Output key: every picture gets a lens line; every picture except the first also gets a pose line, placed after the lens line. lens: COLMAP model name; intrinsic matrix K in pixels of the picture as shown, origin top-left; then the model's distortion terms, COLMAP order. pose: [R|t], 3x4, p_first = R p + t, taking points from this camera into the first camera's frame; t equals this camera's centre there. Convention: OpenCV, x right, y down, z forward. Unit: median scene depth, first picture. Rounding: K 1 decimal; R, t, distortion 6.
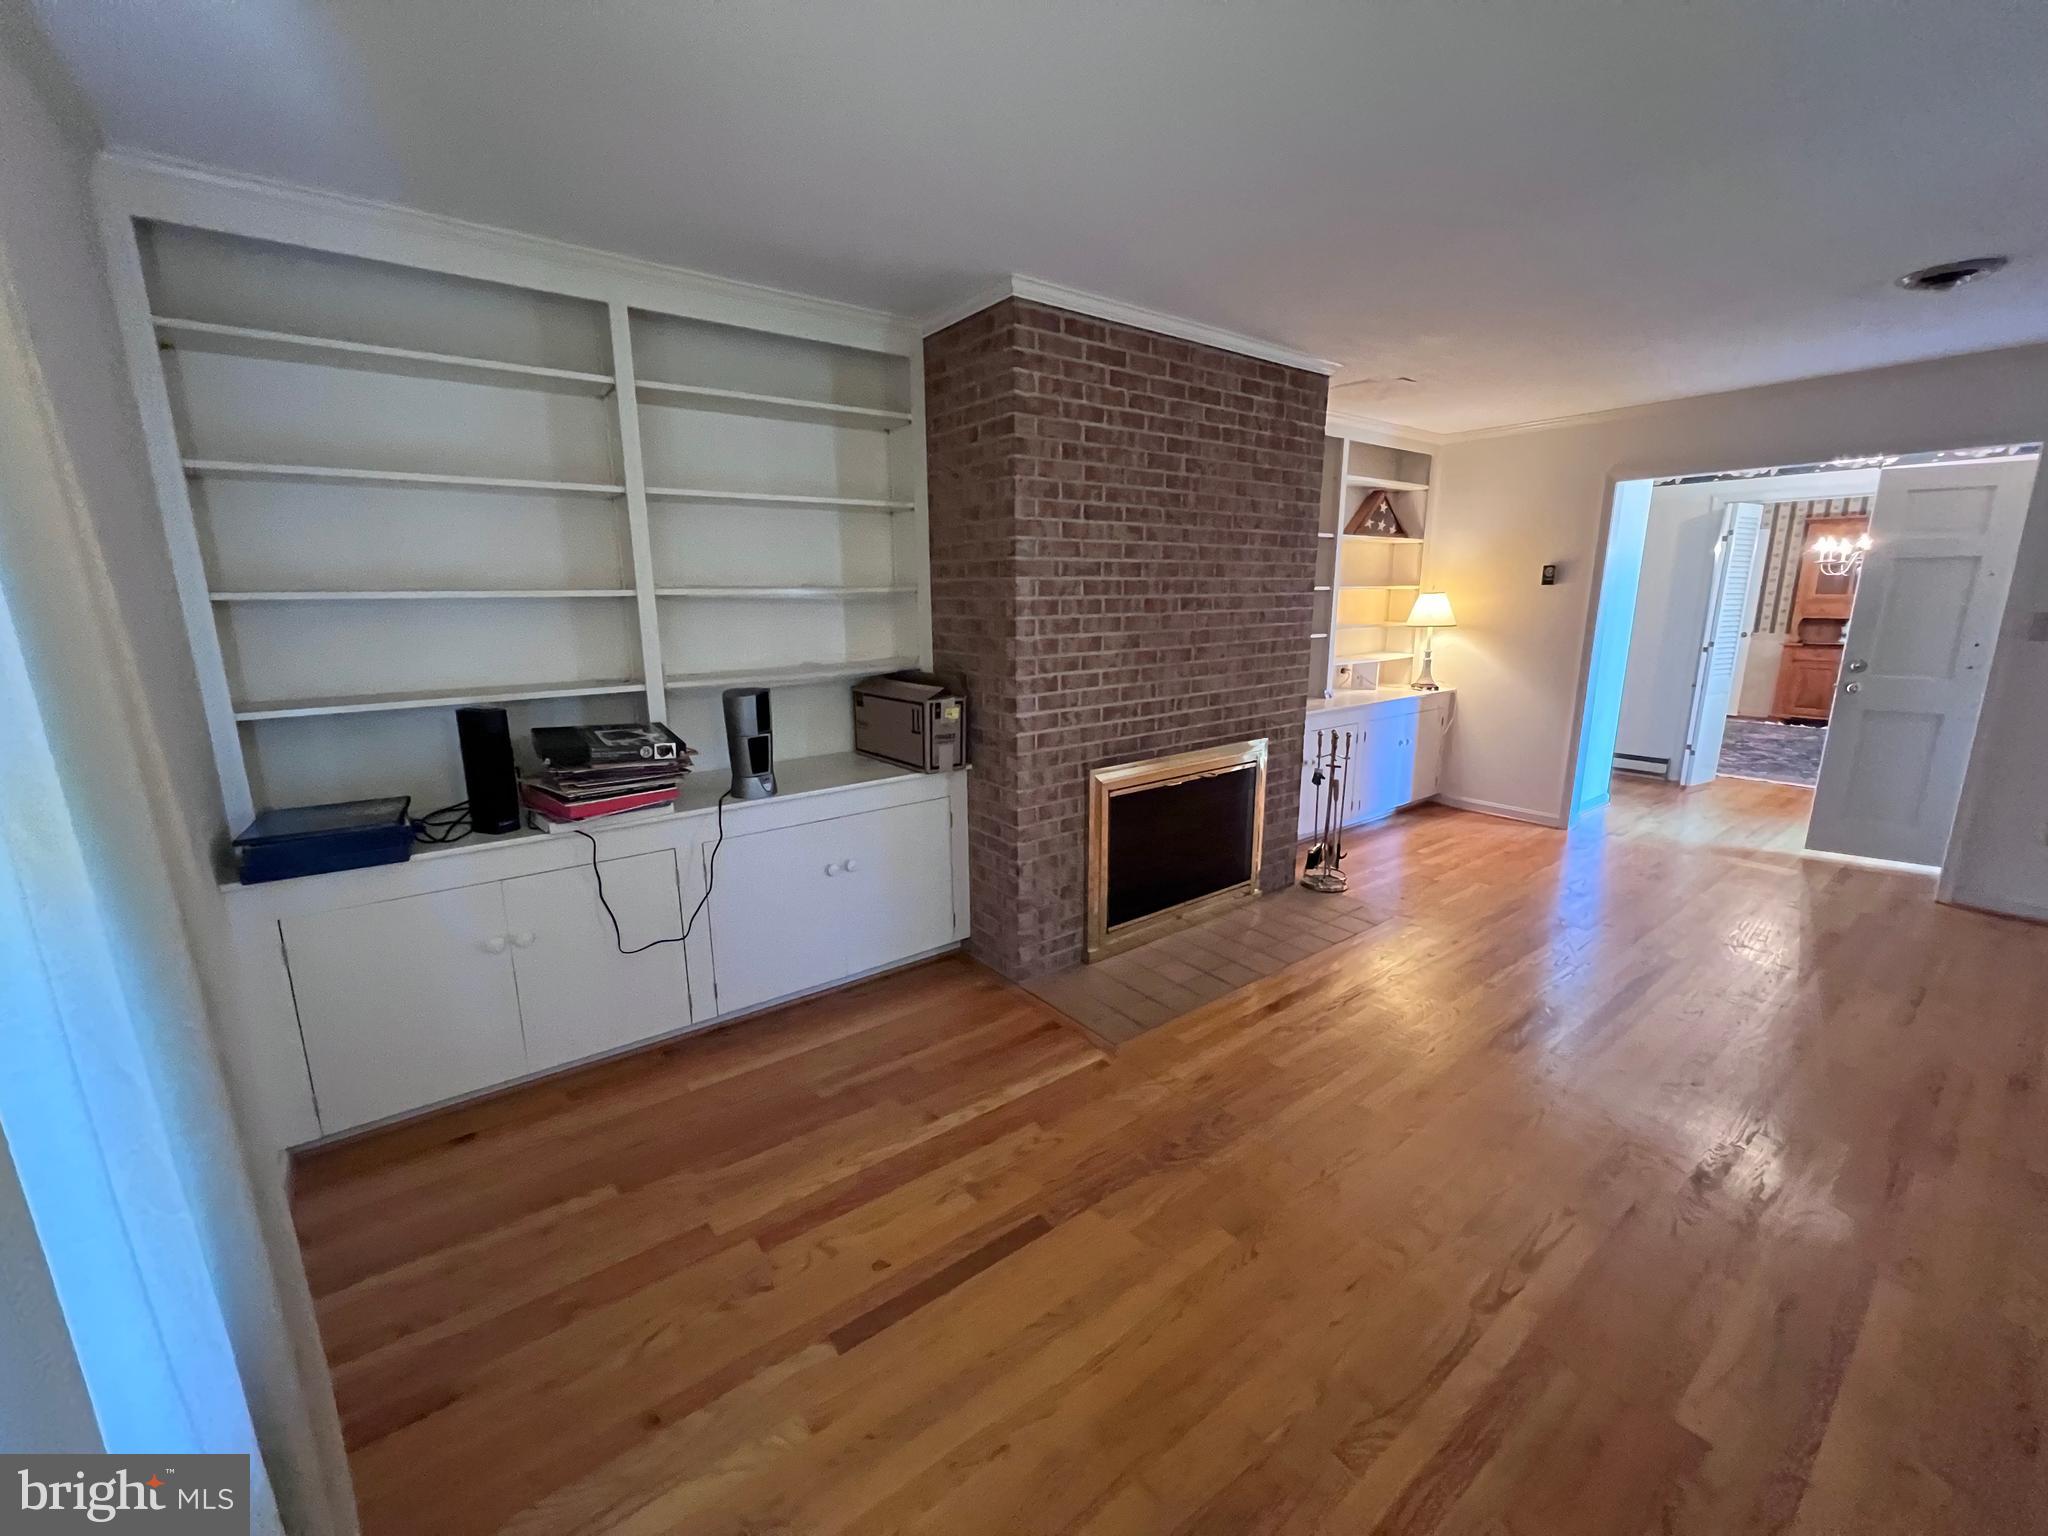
lens RADIAL K [[822.6, 0, 1017.1], [0, 822.6, 765.8], [0, 0, 1]] dist [0.000582, 0.000118]
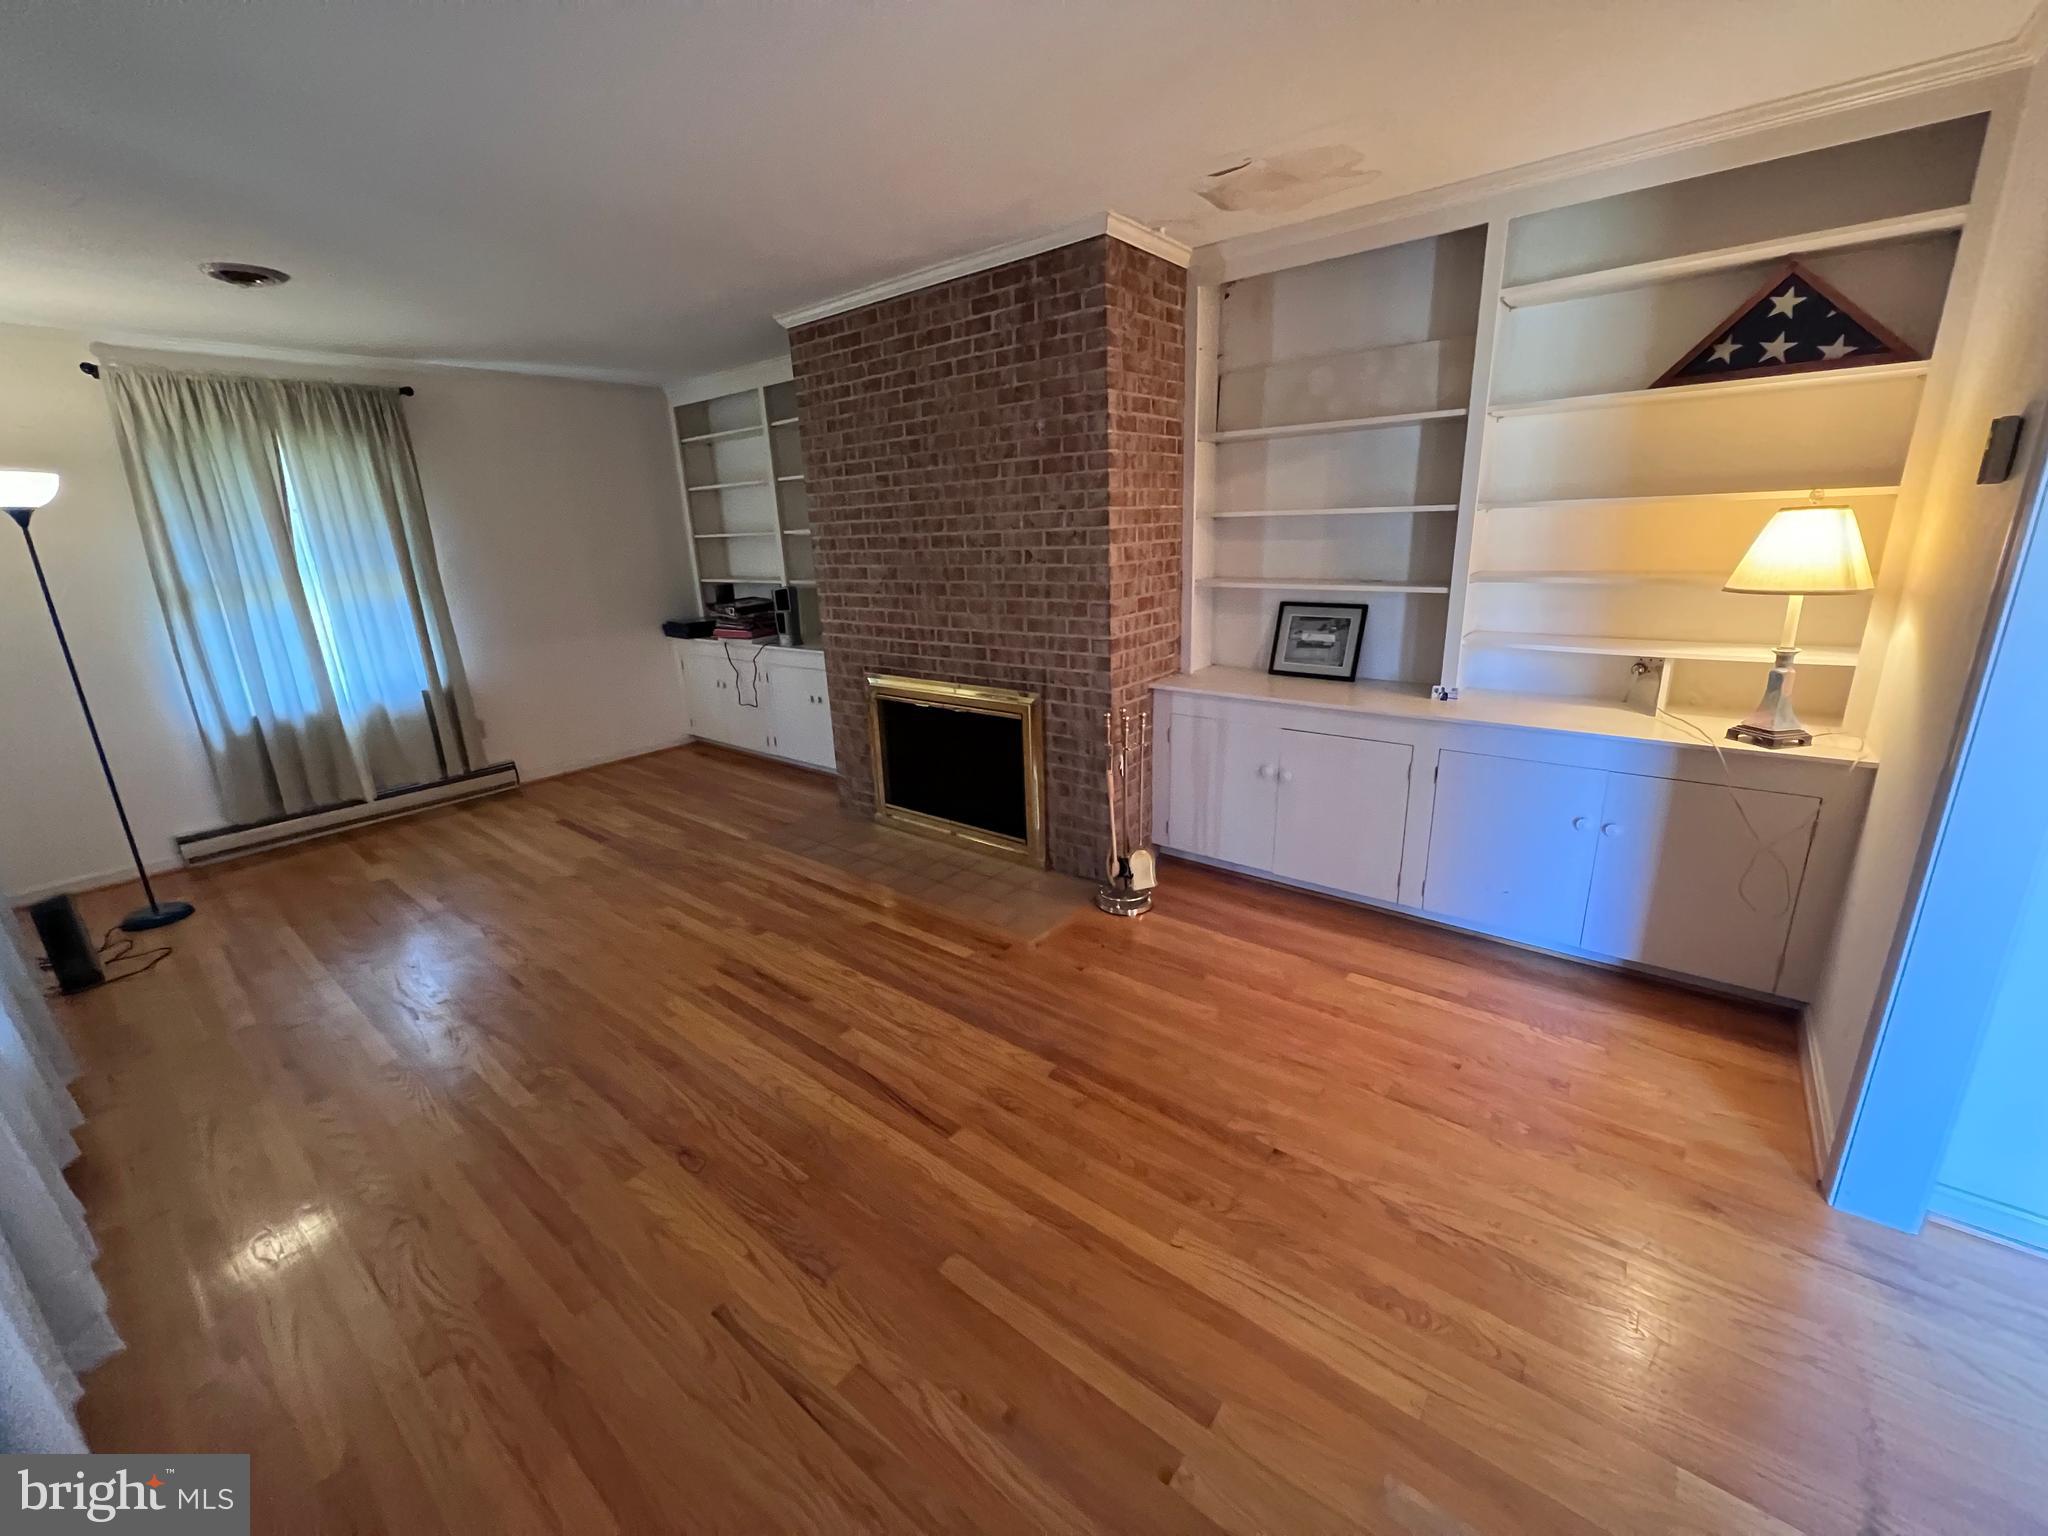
lens RADIAL K [[822.6, 0, 1016.8], [0, 822.6, 769.9], [0, 0, 1]] dist [0.000582, 0.000118]
pose [[0.234123, 0.277281, -0.931827, 1.387395], [-0.167287, 0.955660, 0.242342, -0.200650], [0.957706, 0.099145, 0.270128, 0.887518]]
